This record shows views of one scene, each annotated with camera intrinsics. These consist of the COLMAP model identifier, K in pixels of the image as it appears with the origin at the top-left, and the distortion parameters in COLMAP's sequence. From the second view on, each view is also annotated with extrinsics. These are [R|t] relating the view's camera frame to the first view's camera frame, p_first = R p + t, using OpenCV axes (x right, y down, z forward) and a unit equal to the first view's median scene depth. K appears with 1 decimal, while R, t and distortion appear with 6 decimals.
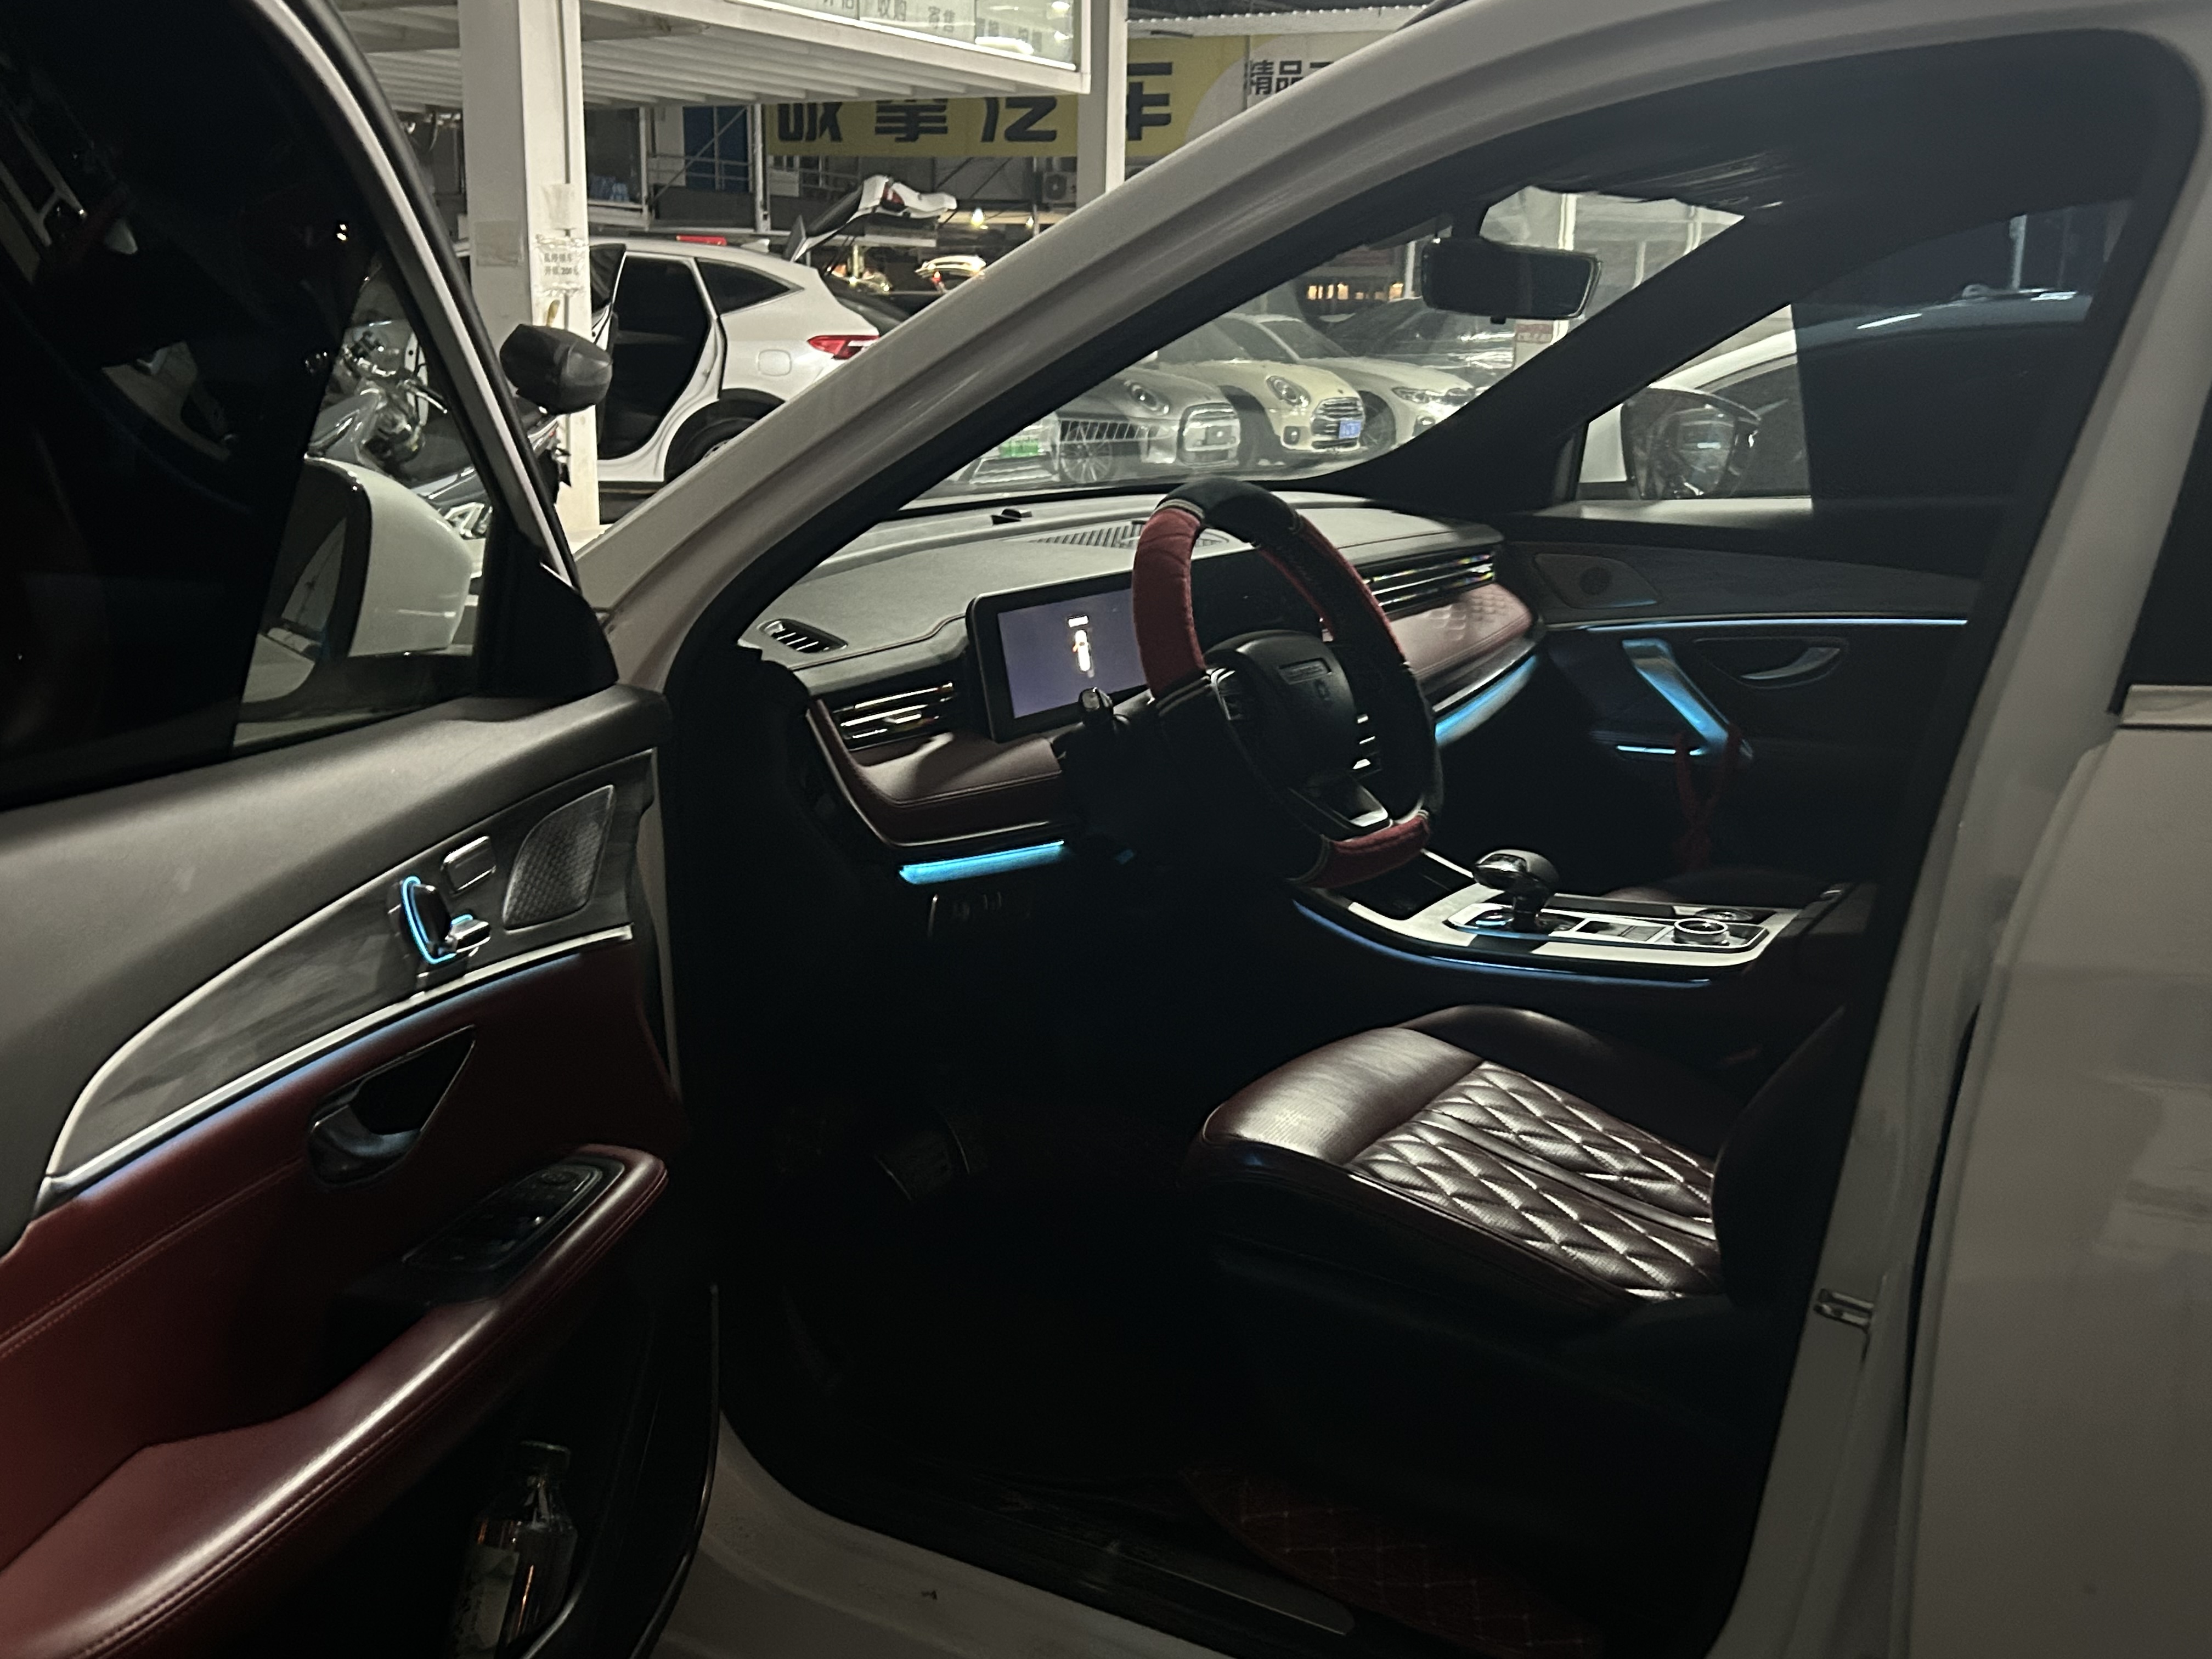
lens RADIAL K [[2238.2, 0, 1106.0], [0, 2238.2, 829.5], [0, 0, 1]] dist [0.048900, -0.011228]
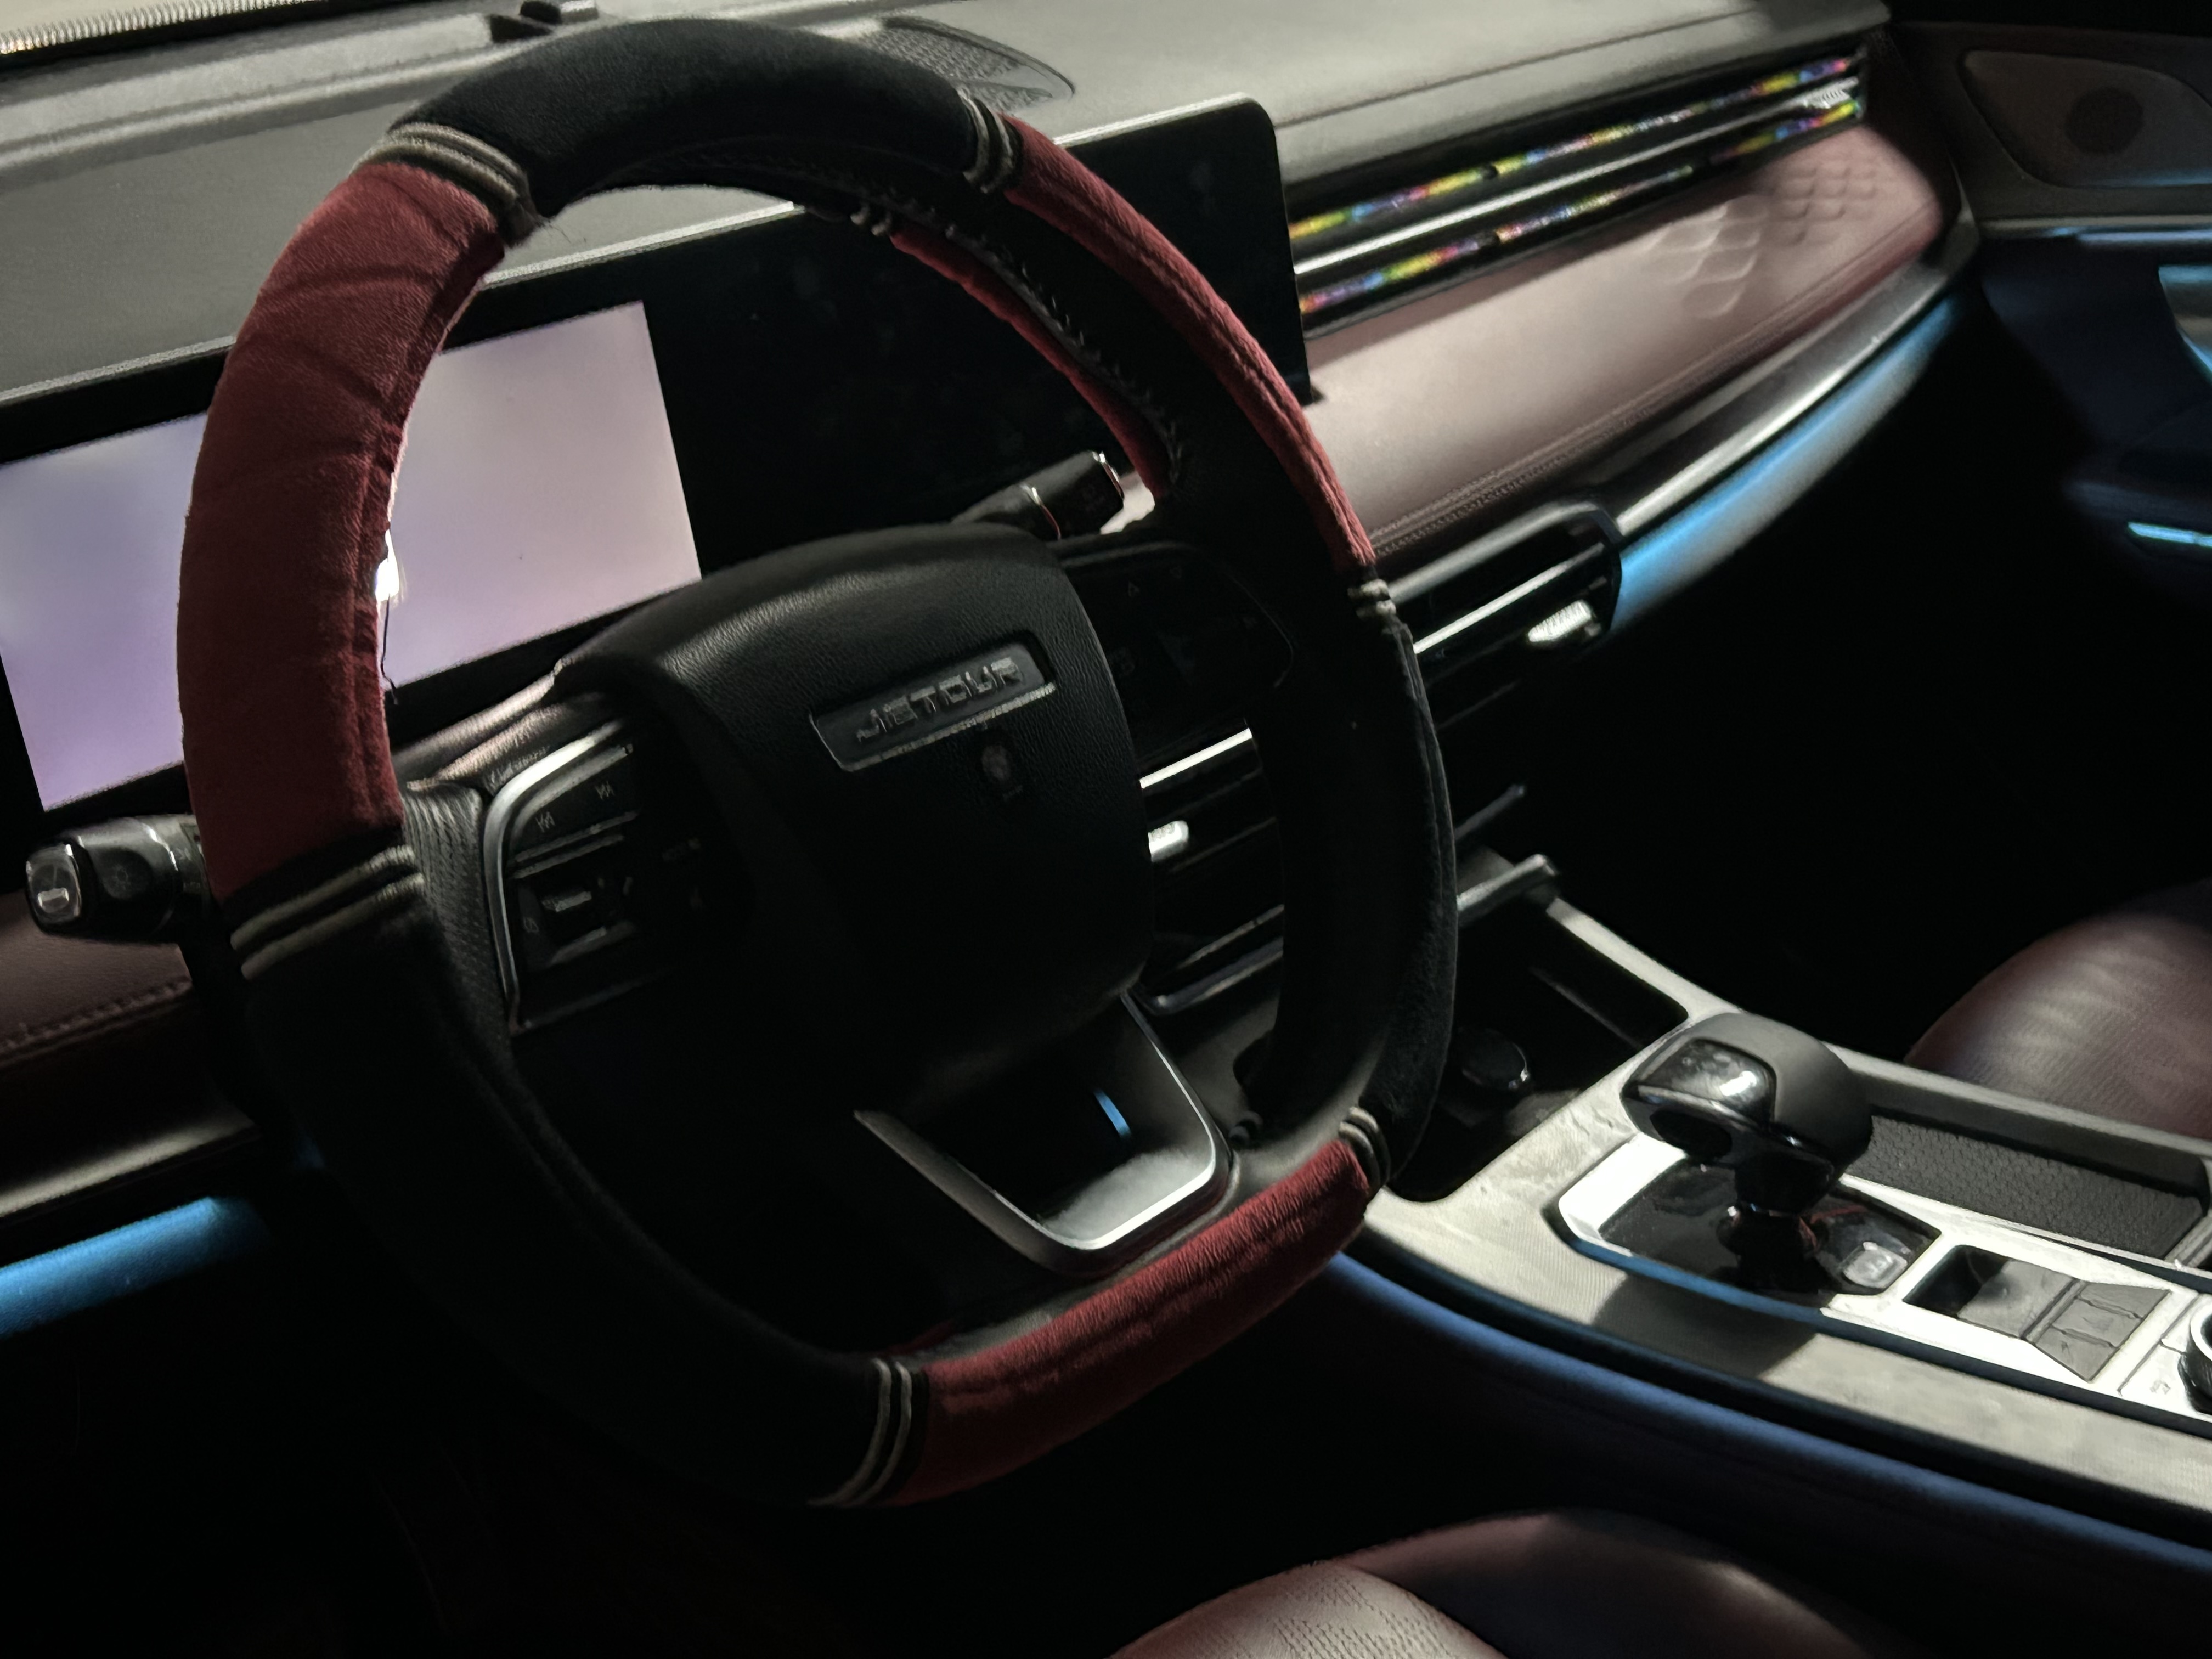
lens RADIAL K [[3106.6, 0, 1106.0], [0, 3106.6, 829.5], [0, 0, 1]] dist [0.055621, -0.040568]
pose [[0.993546, 0.028669, -0.109745, 0.119828], [-0.009219, 0.984740, 0.173787, -0.095969], [0.113052, -0.171654, 0.978649, 0.455879]]
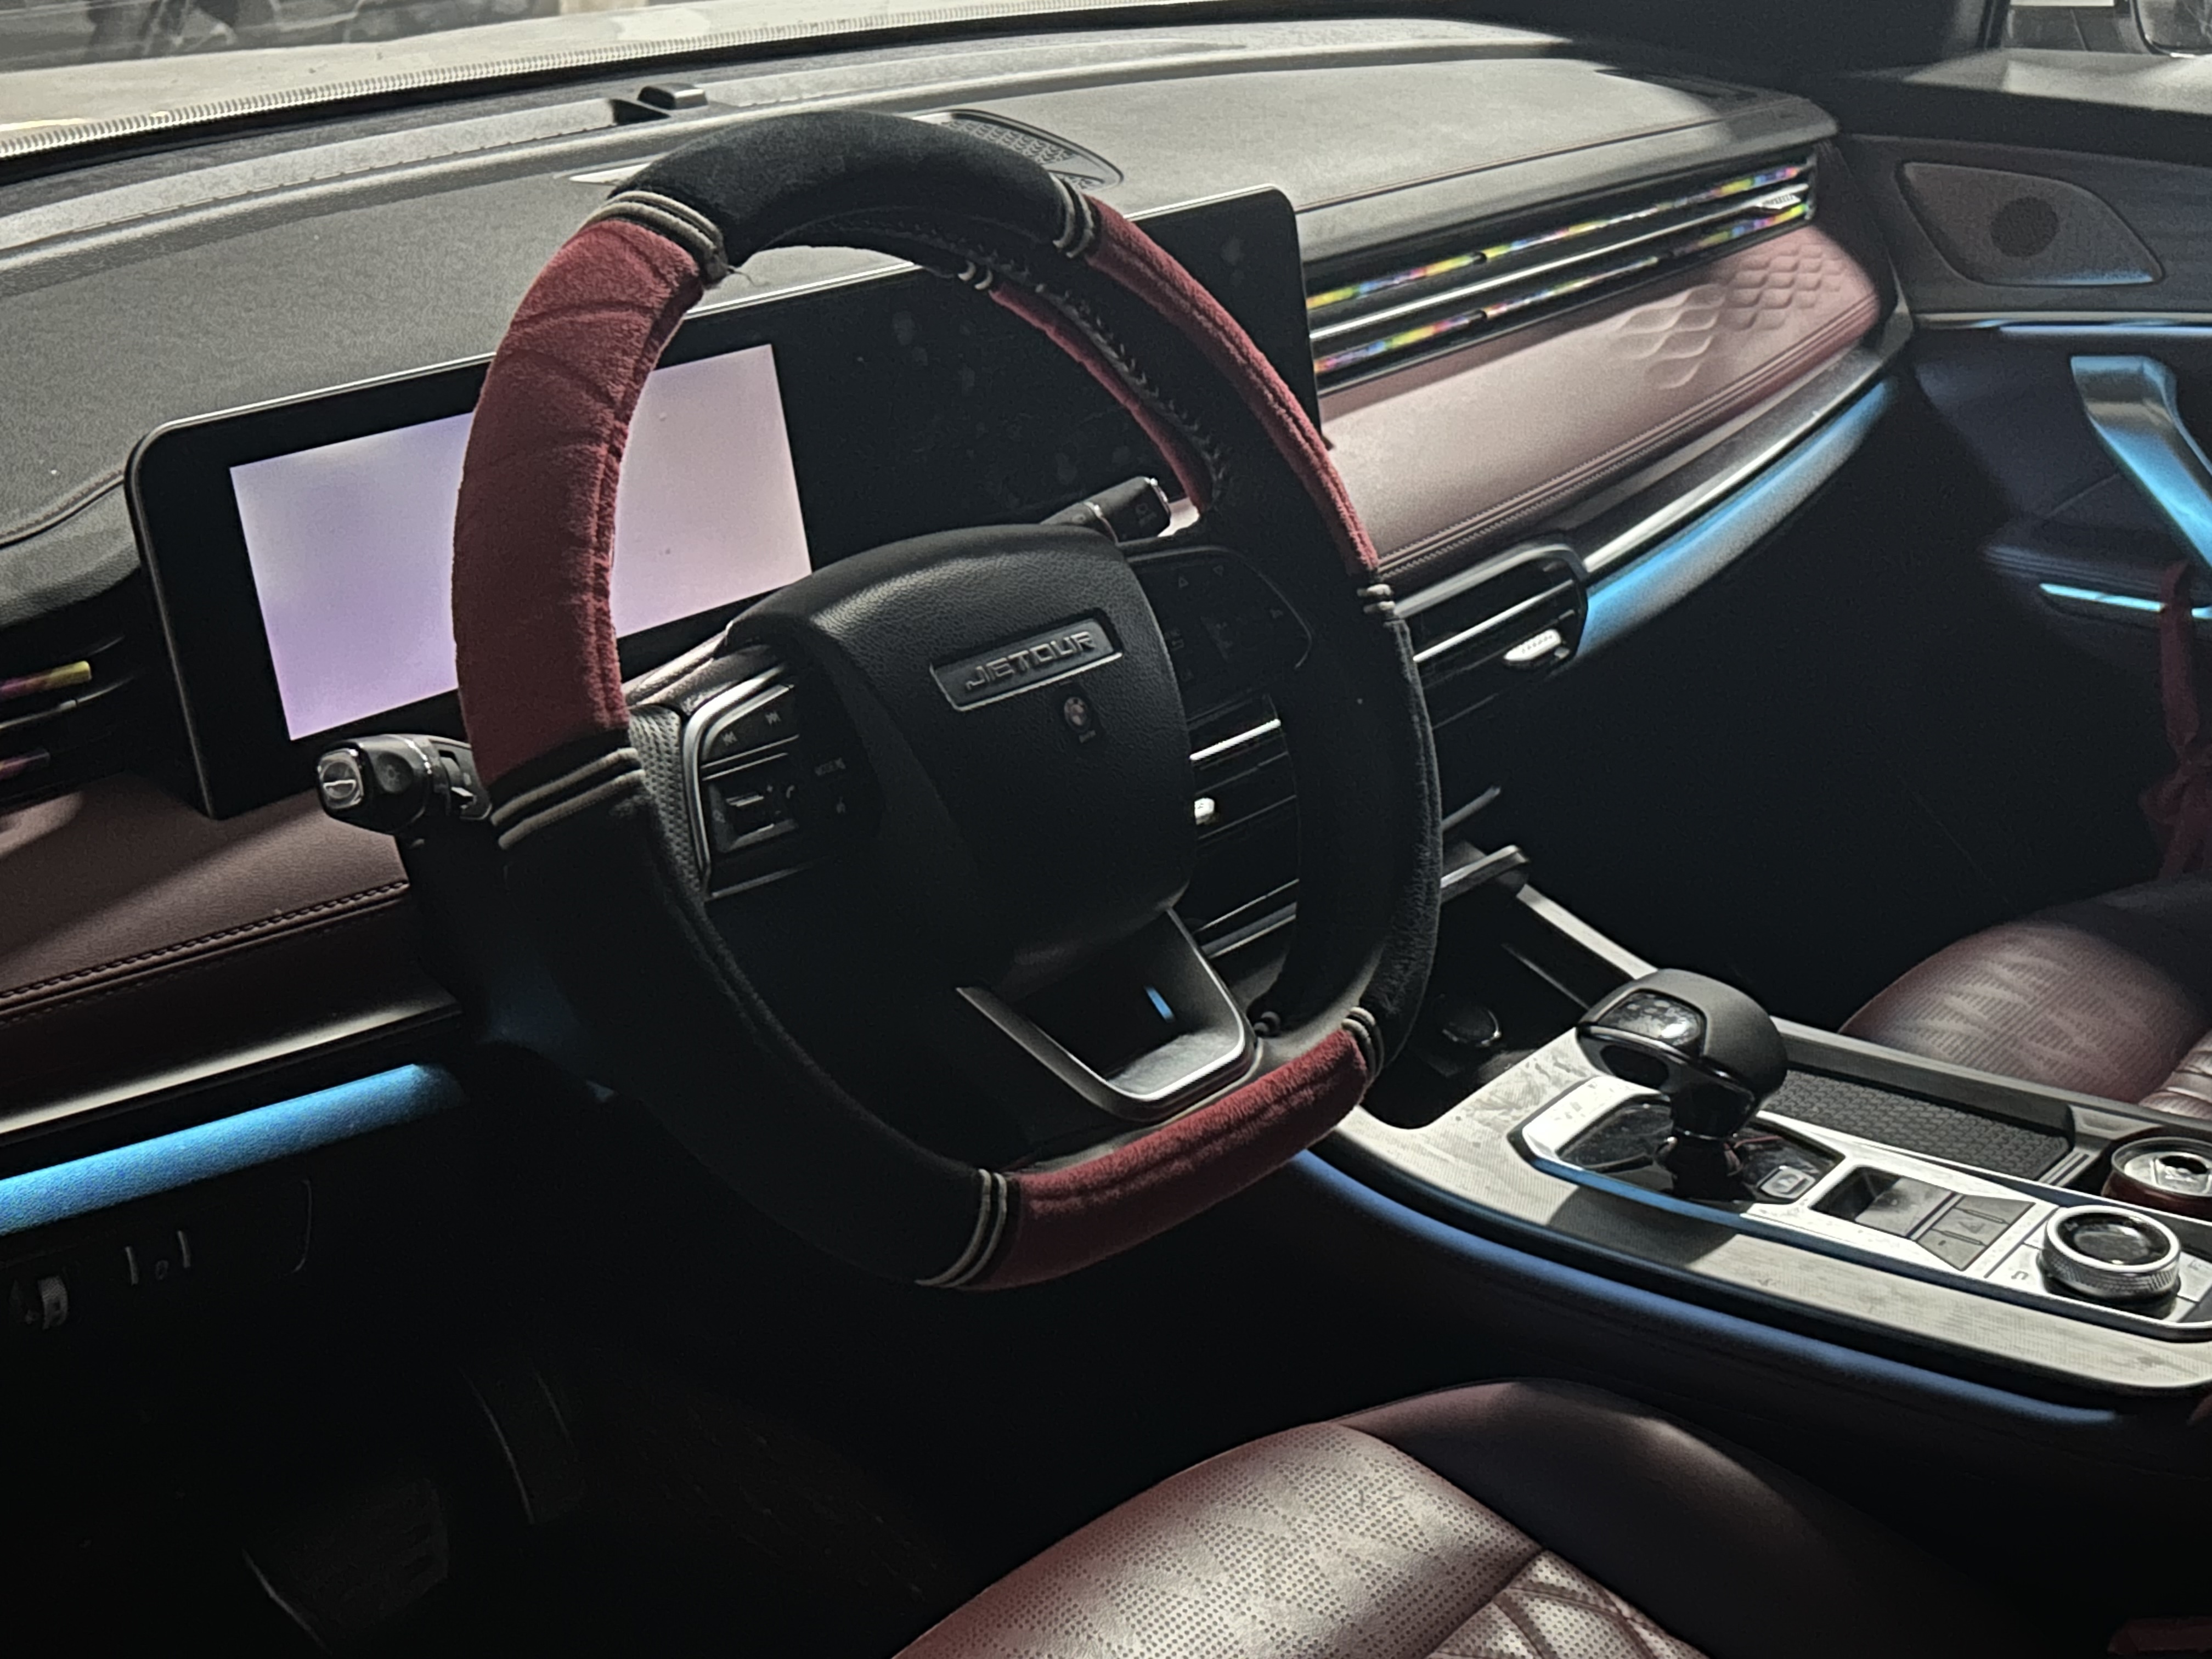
lens RADIAL K [[3046.3, 0, 1106.0], [0, 3046.3, 829.5], [0, 0, 1]] dist [0.051089, -0.010701]
pose [[0.993249, 0.048201, -0.105513, 0.119105], [-0.031978, 0.988112, 0.150370, -0.090945], [0.111507, -0.145981, 0.982983, 0.384174]]
